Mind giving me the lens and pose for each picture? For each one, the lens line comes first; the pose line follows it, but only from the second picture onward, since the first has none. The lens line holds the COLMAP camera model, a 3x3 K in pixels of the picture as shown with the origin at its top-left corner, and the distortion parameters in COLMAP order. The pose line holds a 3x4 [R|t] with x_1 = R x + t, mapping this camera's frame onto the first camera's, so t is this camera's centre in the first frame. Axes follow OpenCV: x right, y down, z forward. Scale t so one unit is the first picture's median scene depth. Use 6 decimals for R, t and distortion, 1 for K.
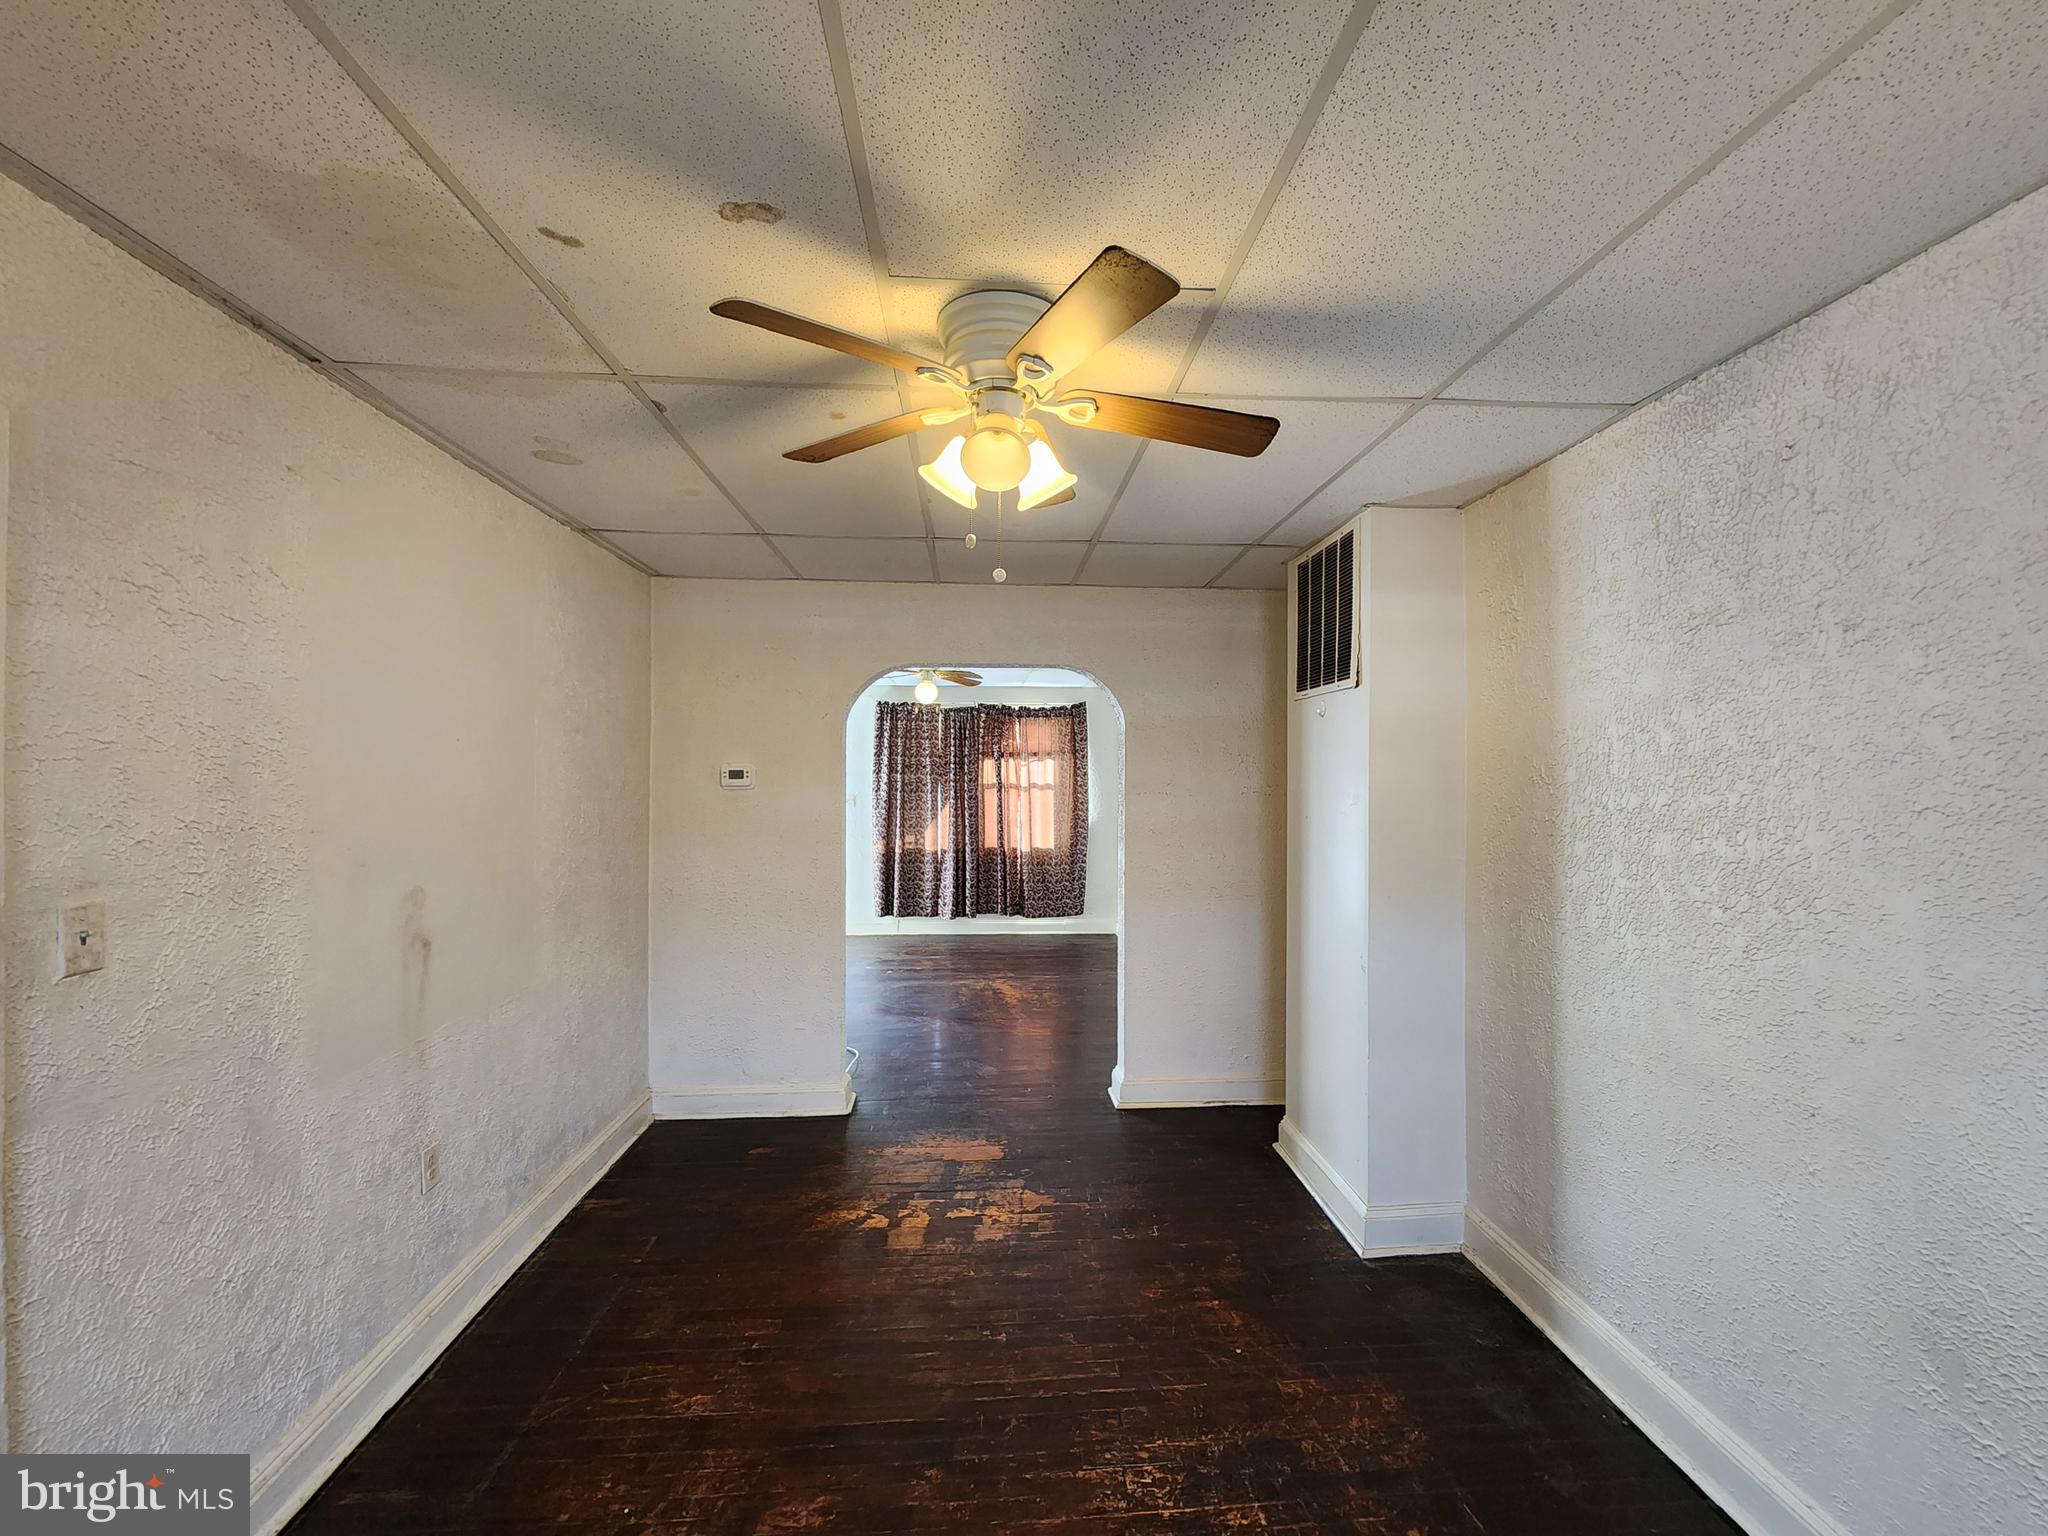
lens RADIAL K [[821.1, 0, 1031.8], [0, 821.1, 774.6], [0, 0, 1]] dist [-0.000327, -0.000110]
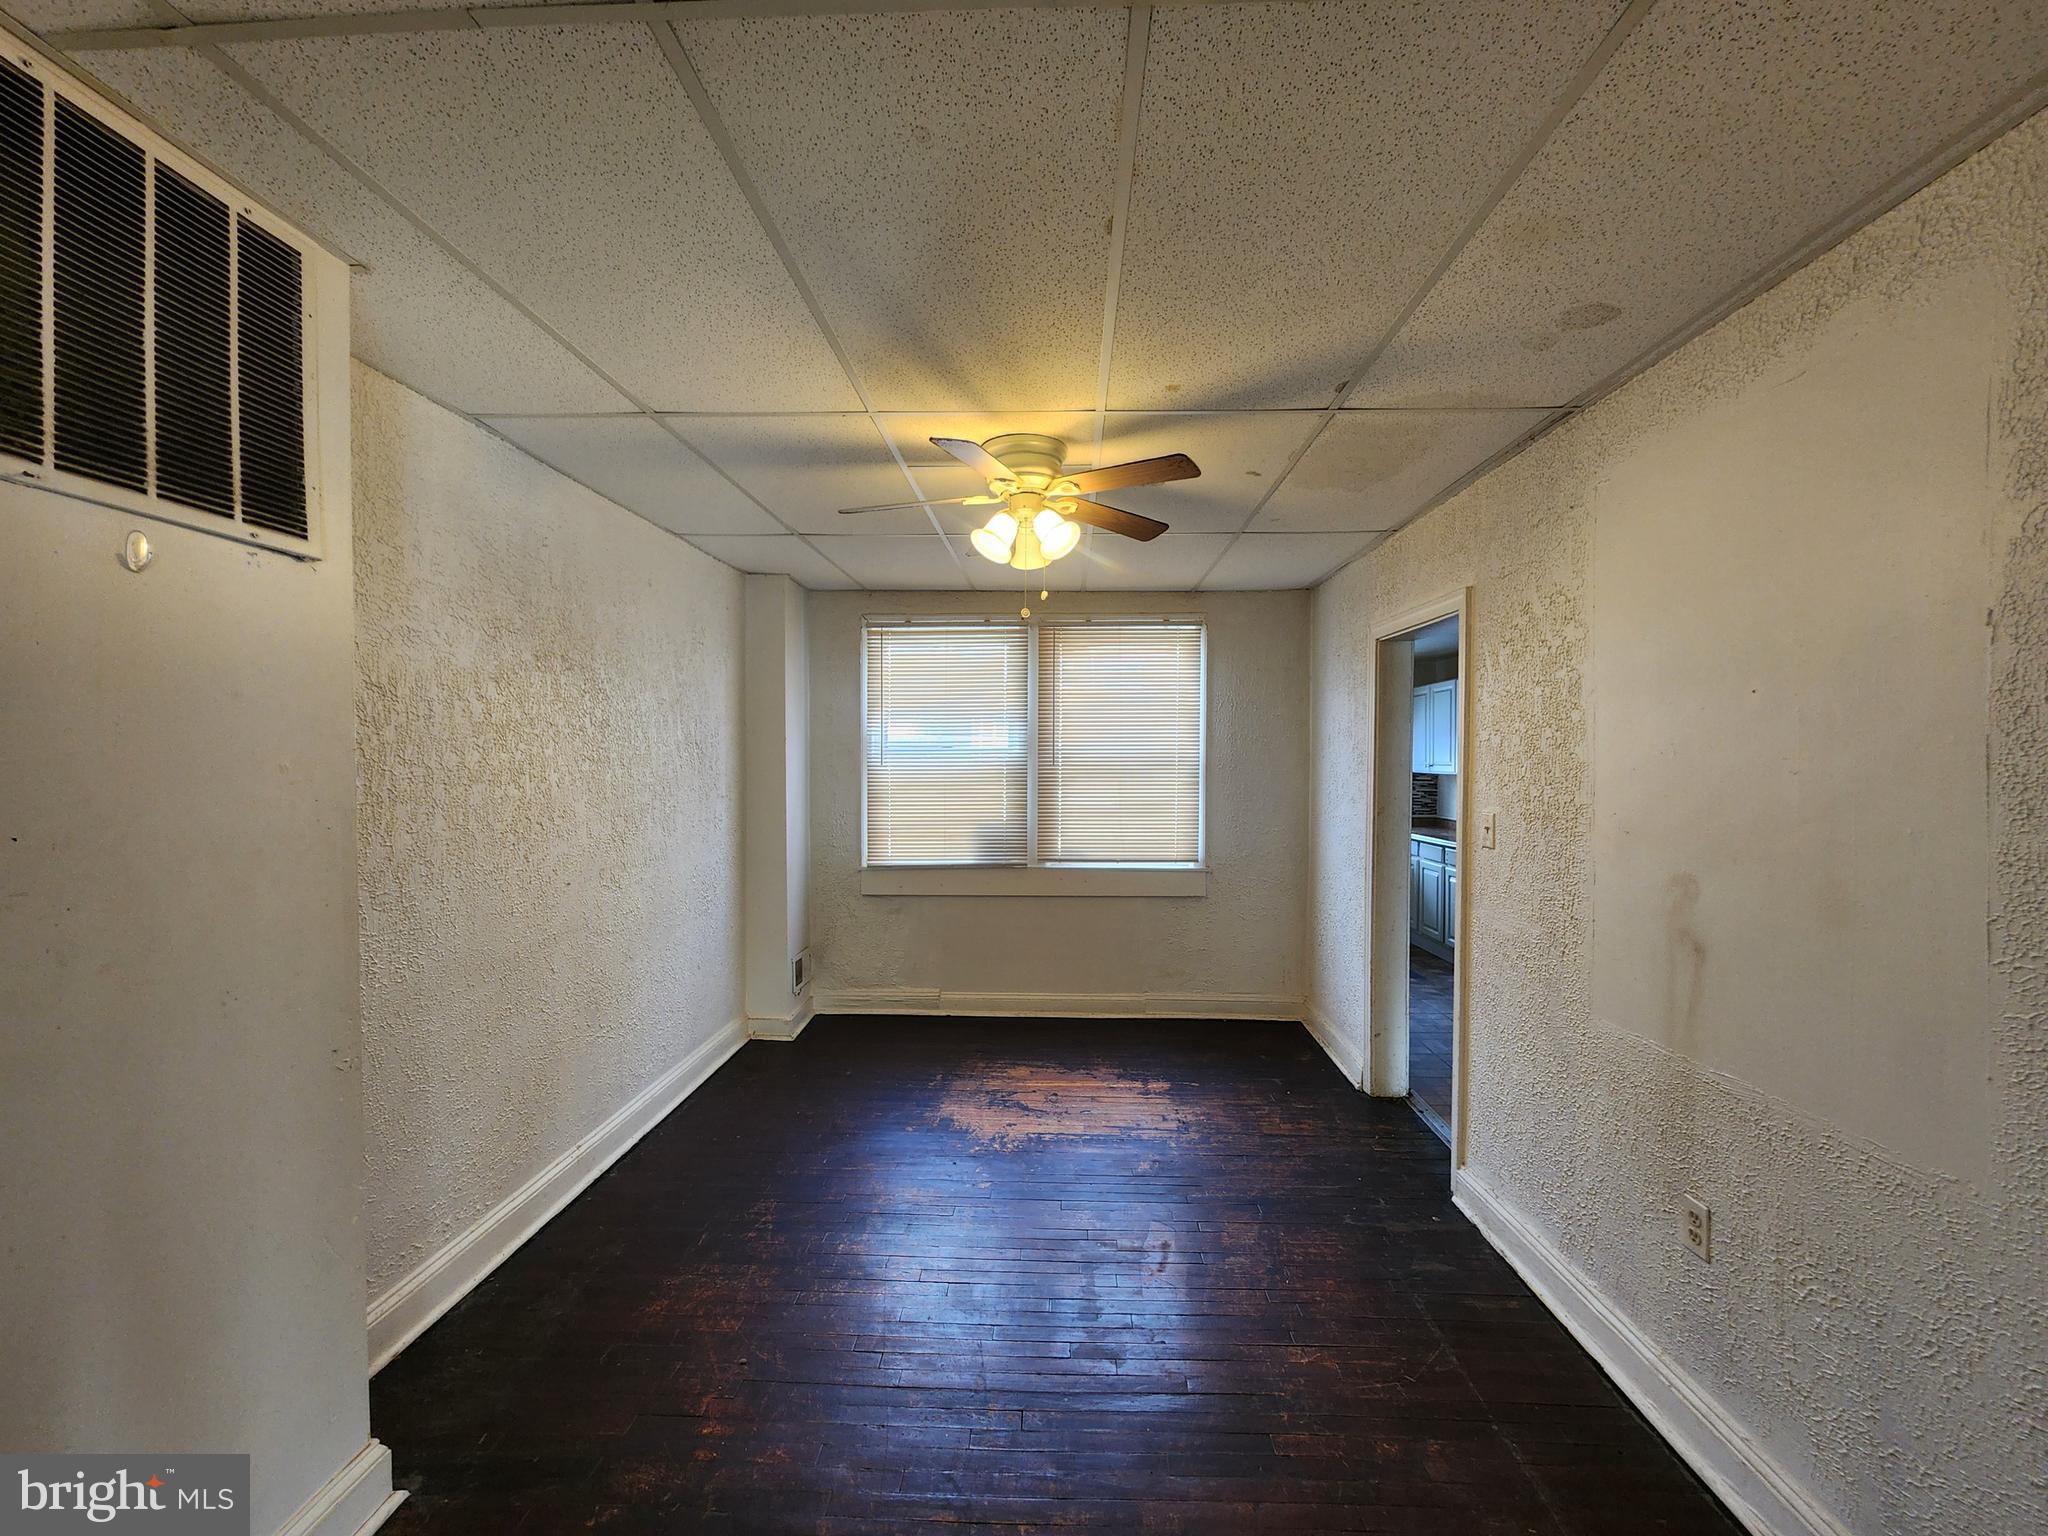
lens RADIAL K [[821.1, 0, 1031.8], [0, 821.1, 774.6], [0, 0, 1]] dist [-0.000327, -0.000110]
pose [[-0.993672, -0.010552, 0.111828, -0.189099], [-0.008252, 0.999745, 0.021008, 0.023061], [-0.112021, 0.019952, -0.993506, 2.123743]]
